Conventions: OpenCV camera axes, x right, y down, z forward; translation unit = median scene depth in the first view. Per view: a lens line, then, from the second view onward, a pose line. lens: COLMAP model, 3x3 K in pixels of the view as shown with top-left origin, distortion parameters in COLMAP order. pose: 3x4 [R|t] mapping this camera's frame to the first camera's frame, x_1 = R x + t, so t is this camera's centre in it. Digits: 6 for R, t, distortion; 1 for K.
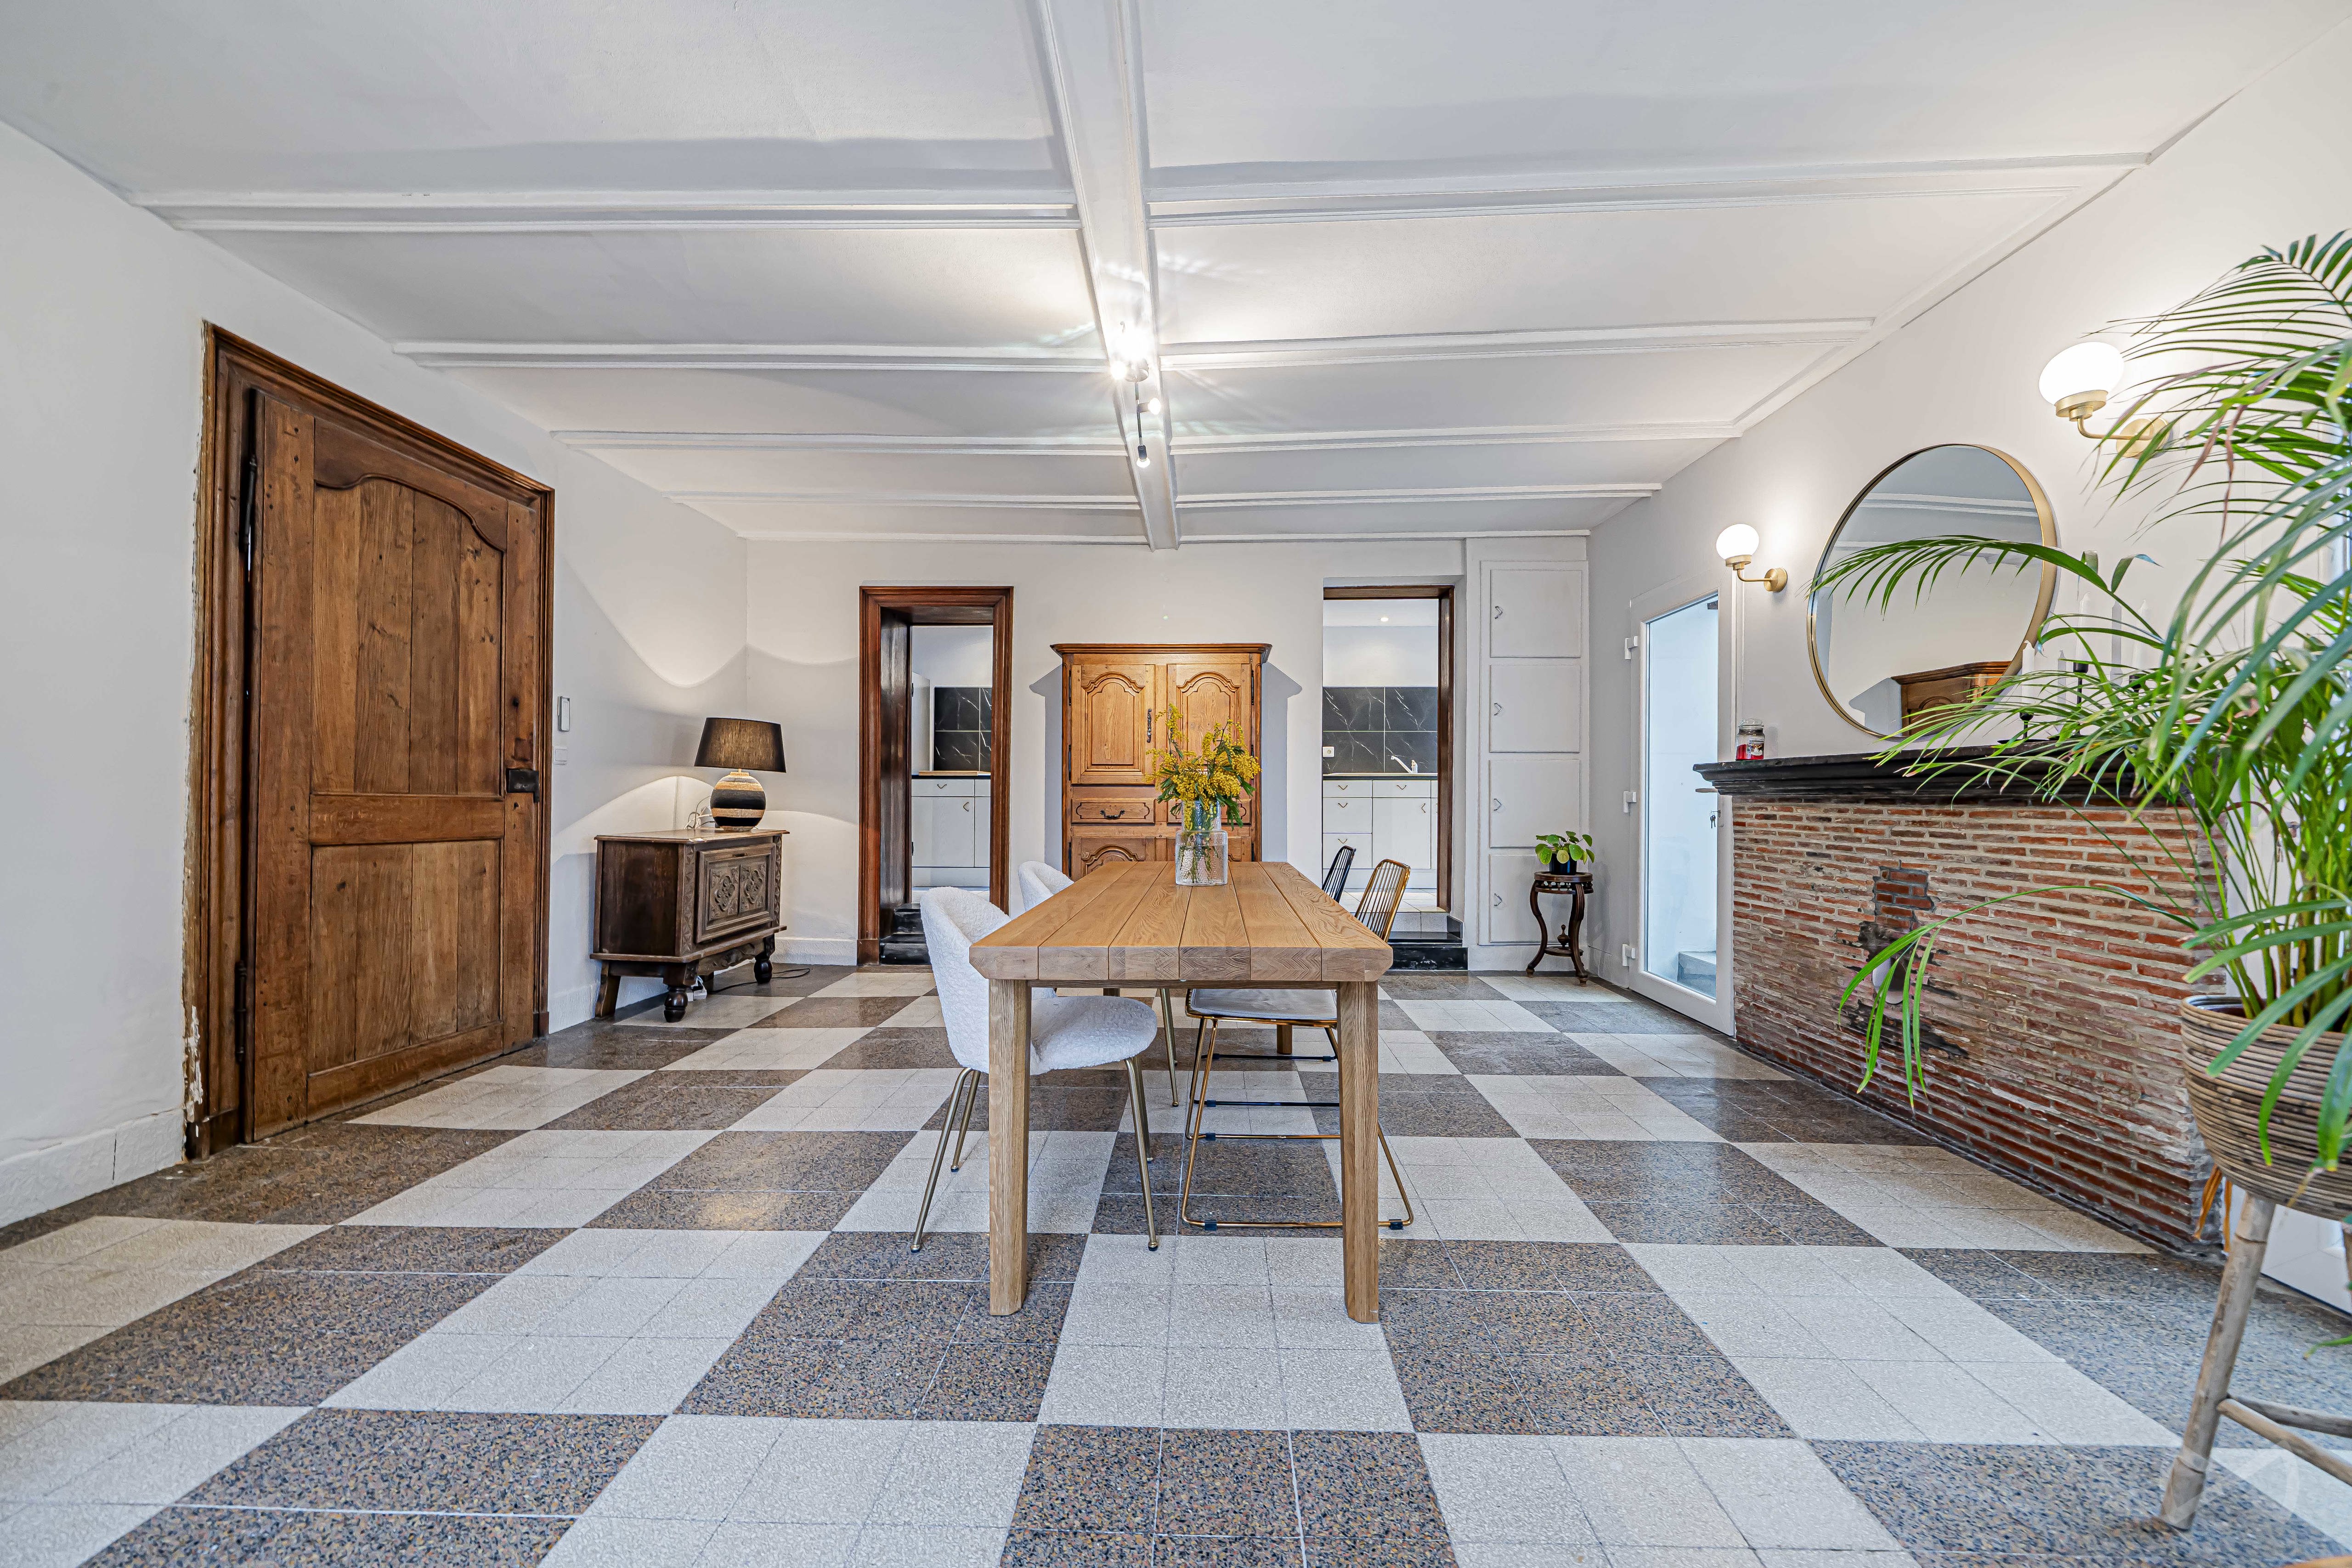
lens RADIAL K [[868.5, 0, 1178.9], [0, 868.5, 795.9], [0, 0, 1]] dist [0.000664, 0.000064]
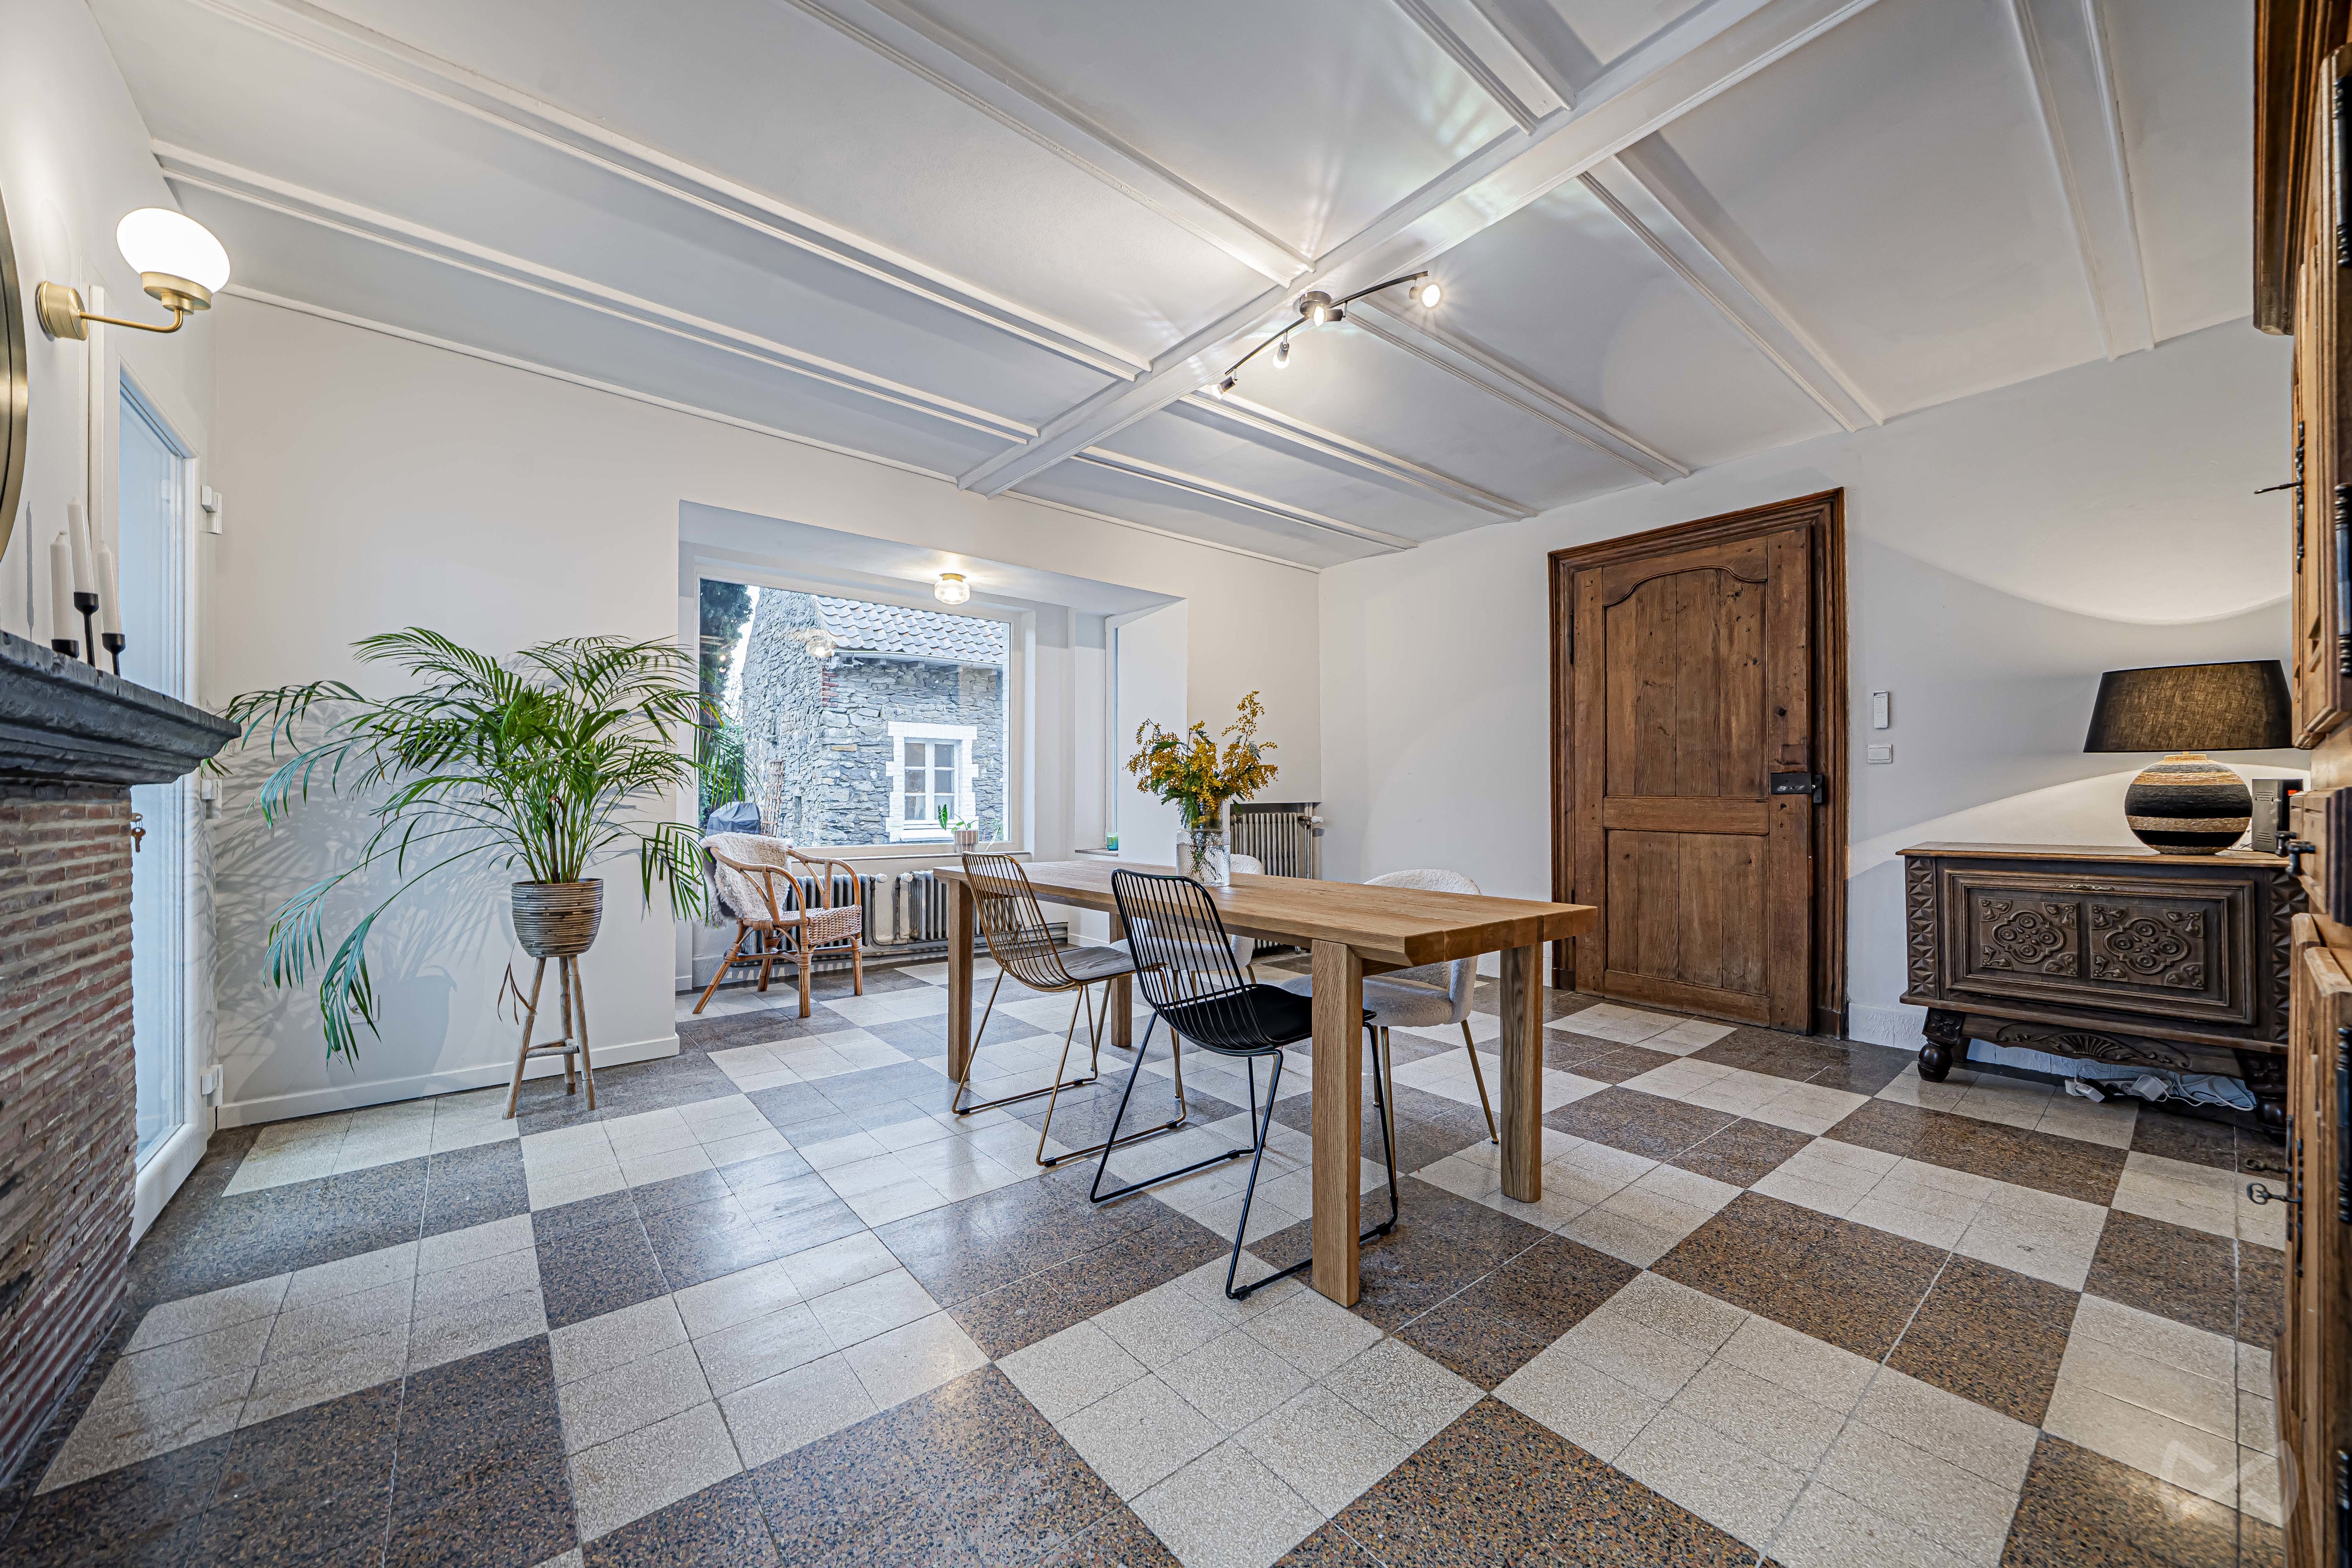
lens RADIAL K [[868.5, 0, 1178.9], [0, 868.5, 795.9], [0, 0, 1]] dist [0.000664, 0.000064]
pose [[-0.758630, -0.008825, -0.651462, 0.559475], [-0.001994, 0.999935, -0.011223, 0.012698], [0.651519, -0.007215, -0.758598, 1.421792]]
